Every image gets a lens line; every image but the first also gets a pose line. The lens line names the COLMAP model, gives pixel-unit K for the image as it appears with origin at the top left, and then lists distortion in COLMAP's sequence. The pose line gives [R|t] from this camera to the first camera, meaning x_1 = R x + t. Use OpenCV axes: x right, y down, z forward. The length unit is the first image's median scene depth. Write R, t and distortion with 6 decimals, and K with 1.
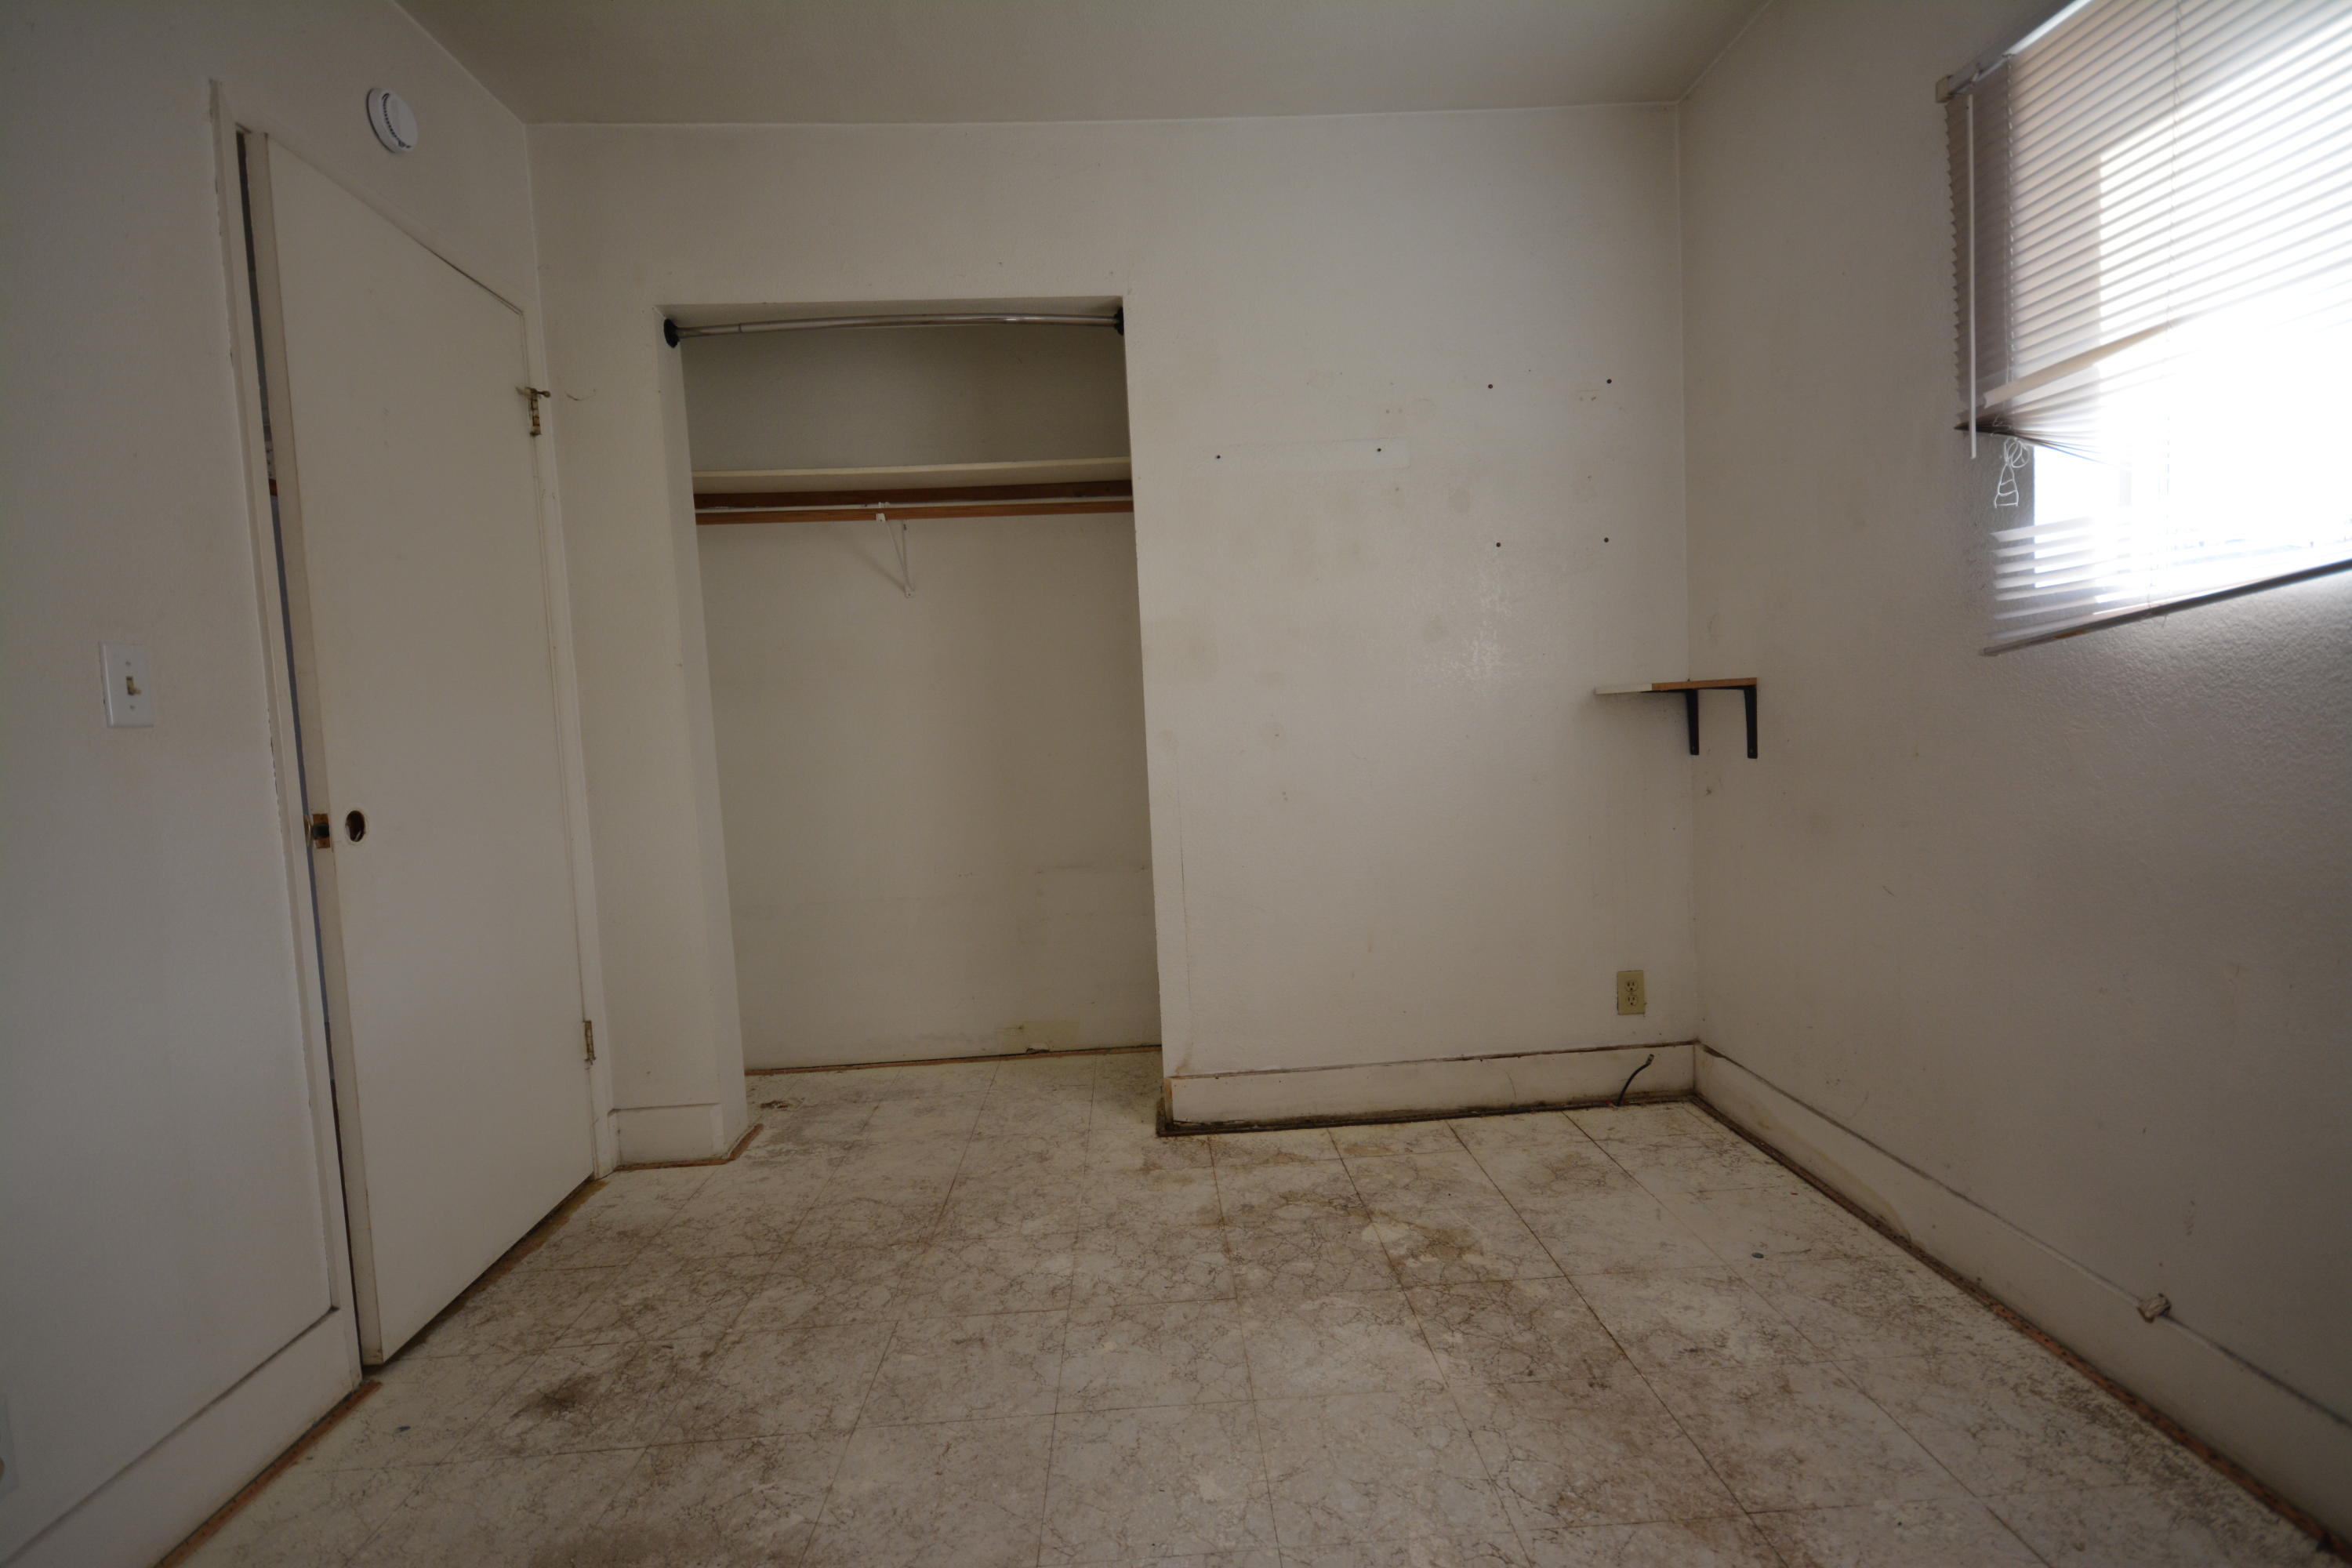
lens RADIAL K [[1108.9, 0, 1187.8], [0, 1108.9, 783.2], [0, 0, 1]] dist [0.001788, 0.000205]
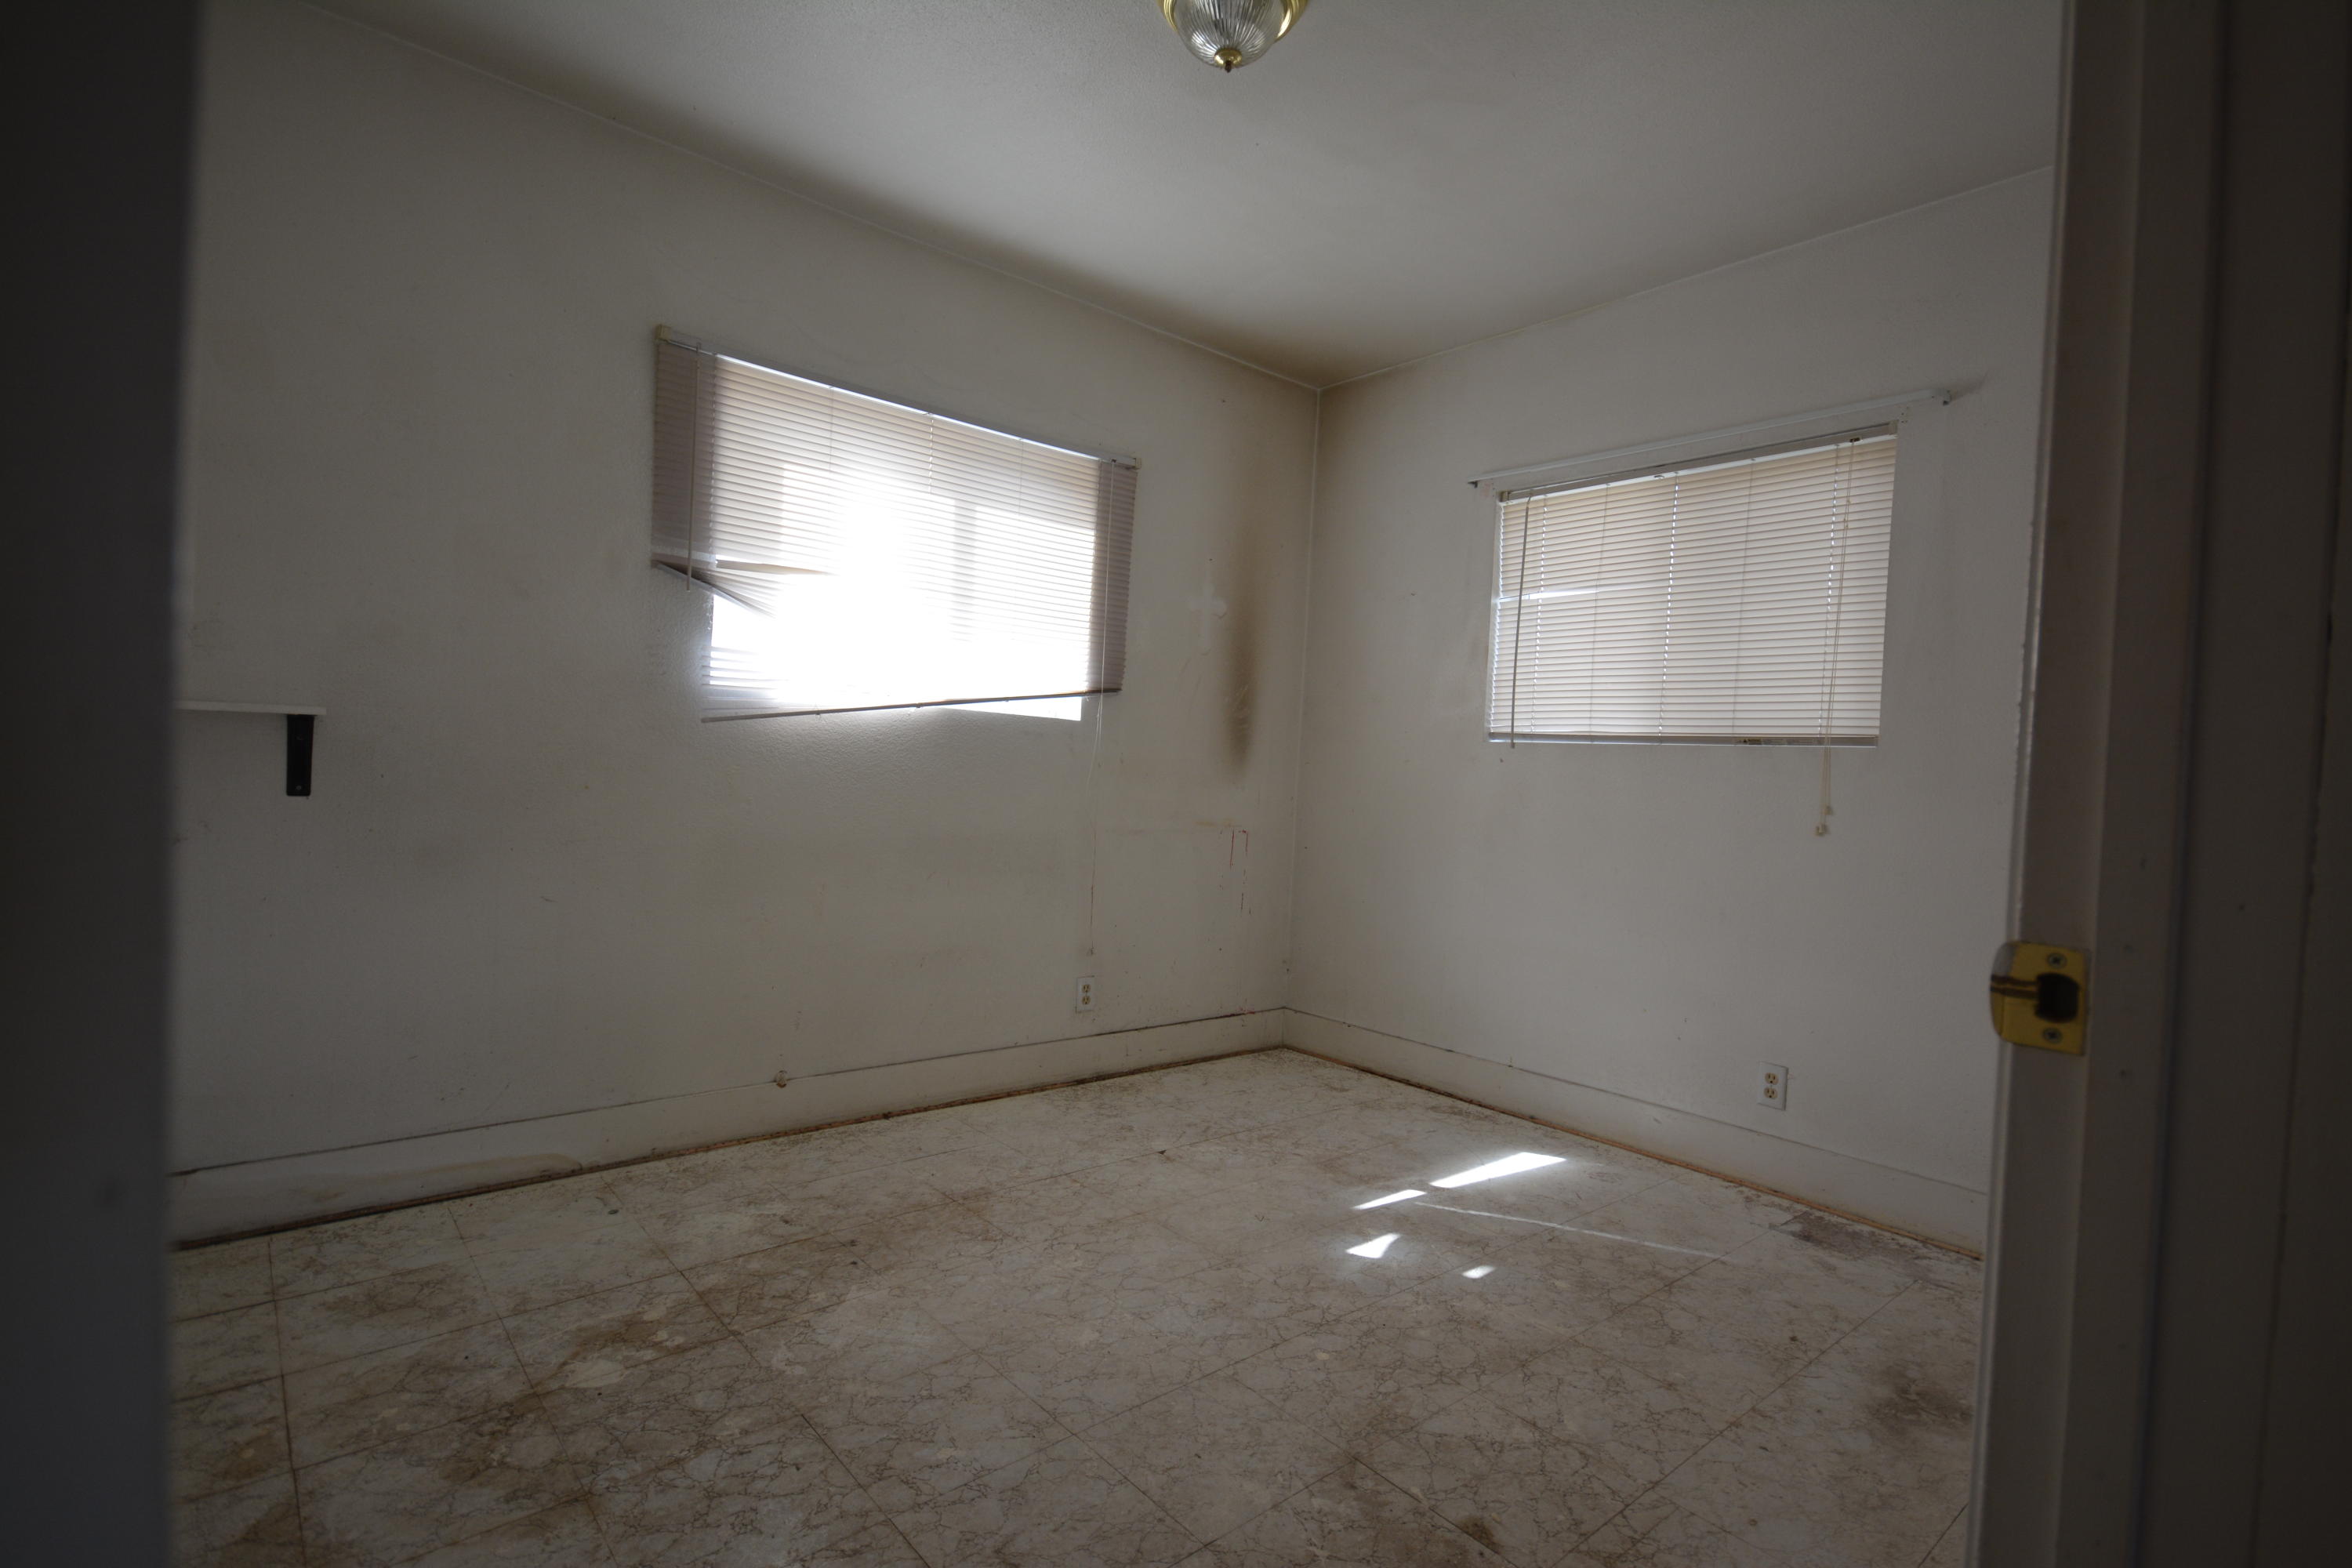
lens RADIAL K [[1108.9, 0, 1184.9], [0, 1108.9, 784.3], [0, 0, 1]] dist [0.001788, 0.000205]
pose [[-0.617223, 0.006106, 0.786765, -1.017669], [0.040097, 0.998915, 0.023704, -0.042495], [-0.785766, 0.046178, -0.616798, 1.577084]]
